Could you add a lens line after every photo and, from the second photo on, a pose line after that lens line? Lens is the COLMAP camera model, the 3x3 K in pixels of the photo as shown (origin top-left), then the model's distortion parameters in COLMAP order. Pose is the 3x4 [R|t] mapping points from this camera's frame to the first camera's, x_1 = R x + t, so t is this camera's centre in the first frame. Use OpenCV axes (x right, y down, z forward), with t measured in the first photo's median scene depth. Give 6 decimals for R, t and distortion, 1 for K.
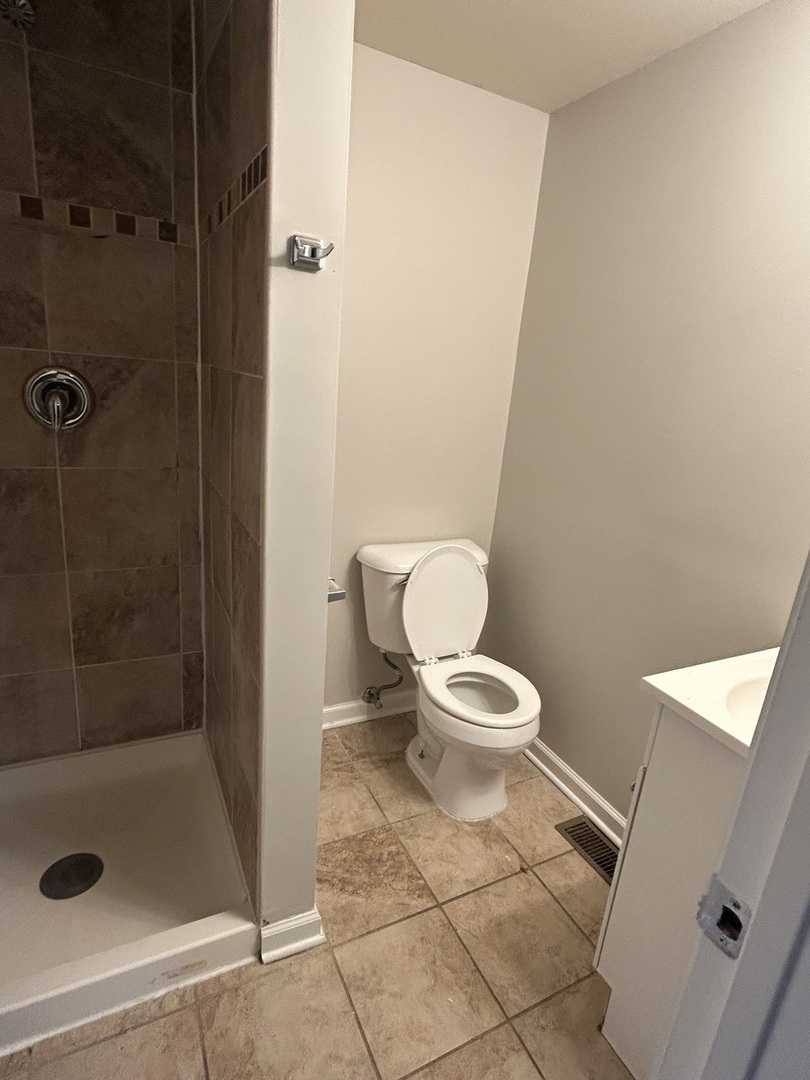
lens RADIAL K [[578.1, 0, 409.9], [0, 578.1, 540.7], [0, 0, 1]] dist [-0.004819, 0.000191]
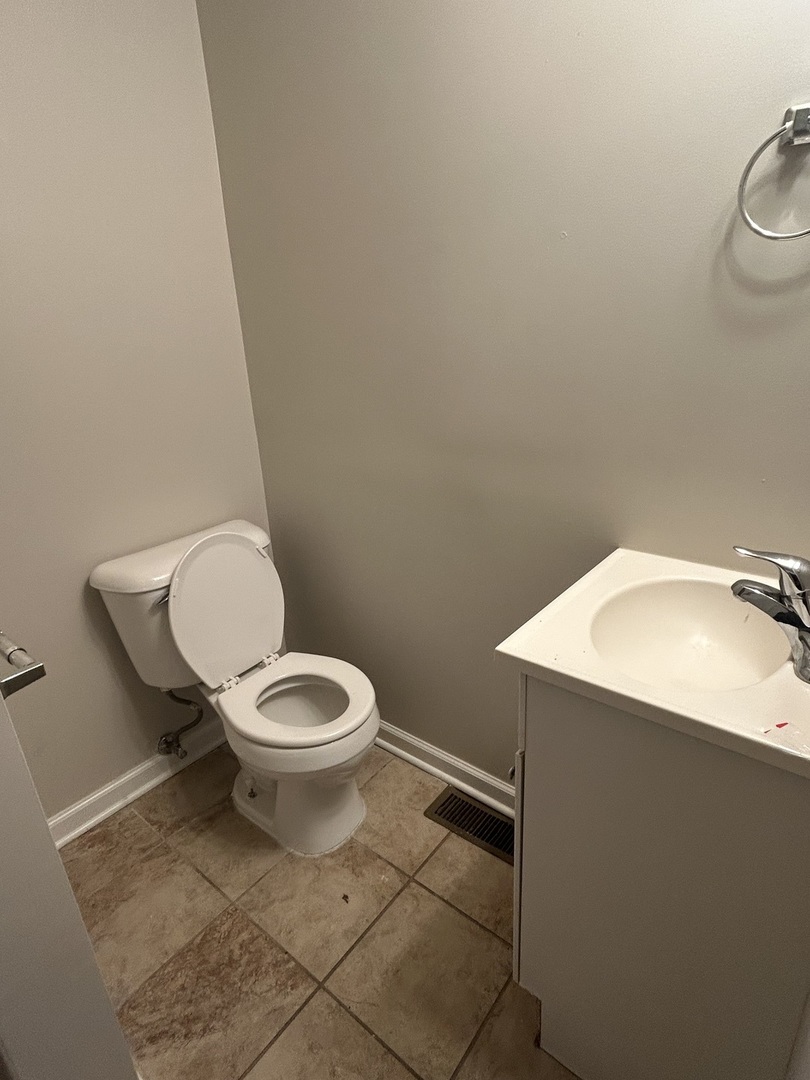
lens RADIAL K [[578.1, 0, 408.3], [0, 578.1, 536.8], [0, 0, 1]] dist [-0.004819, 0.000191]
pose [[0.905052, -0.264479, 0.333065, 0.049111], [0.242392, 0.964257, 0.107030, -0.009979], [-0.349467, -0.016135, 0.936810, 0.194410]]
